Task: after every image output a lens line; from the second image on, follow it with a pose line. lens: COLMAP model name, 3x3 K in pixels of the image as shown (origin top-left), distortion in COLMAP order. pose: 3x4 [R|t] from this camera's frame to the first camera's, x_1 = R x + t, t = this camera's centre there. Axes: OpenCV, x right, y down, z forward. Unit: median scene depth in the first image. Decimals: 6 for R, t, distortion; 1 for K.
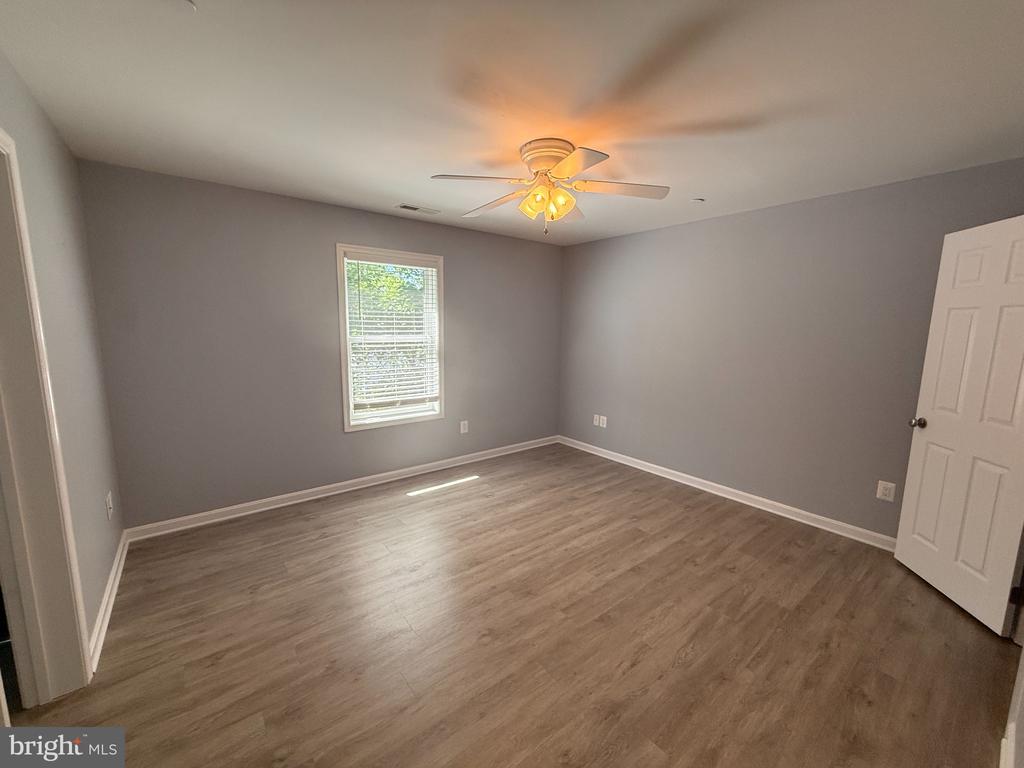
lens RADIAL K [[407.6, 0, 512.0], [0, 407.6, 382.6], [0, 0, 1]] dist [-0.000536, 0.000187]
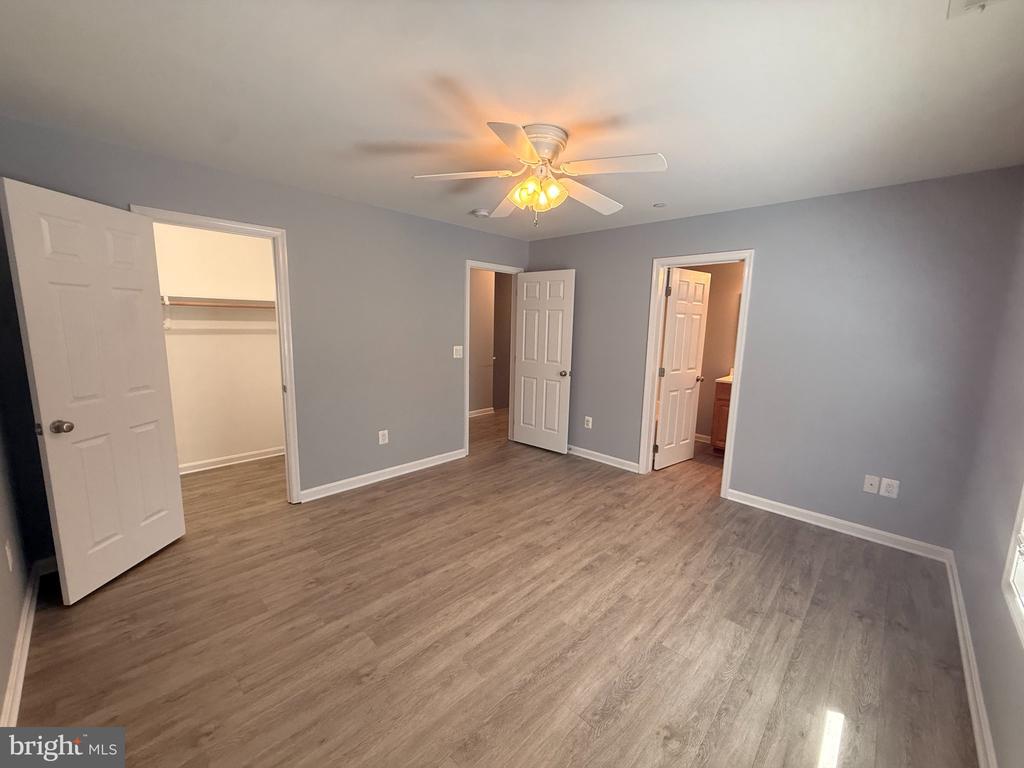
lens RADIAL K [[407.6, 0, 512.0], [0, 407.6, 382.6], [0, 0, 1]] dist [-0.000536, 0.000187]
pose [[-0.990118, -0.016950, -0.139212, 0.220358], [-0.056459, 0.956848, 0.285051, -0.235656], [0.128373, 0.290094, -0.948349, 1.674190]]
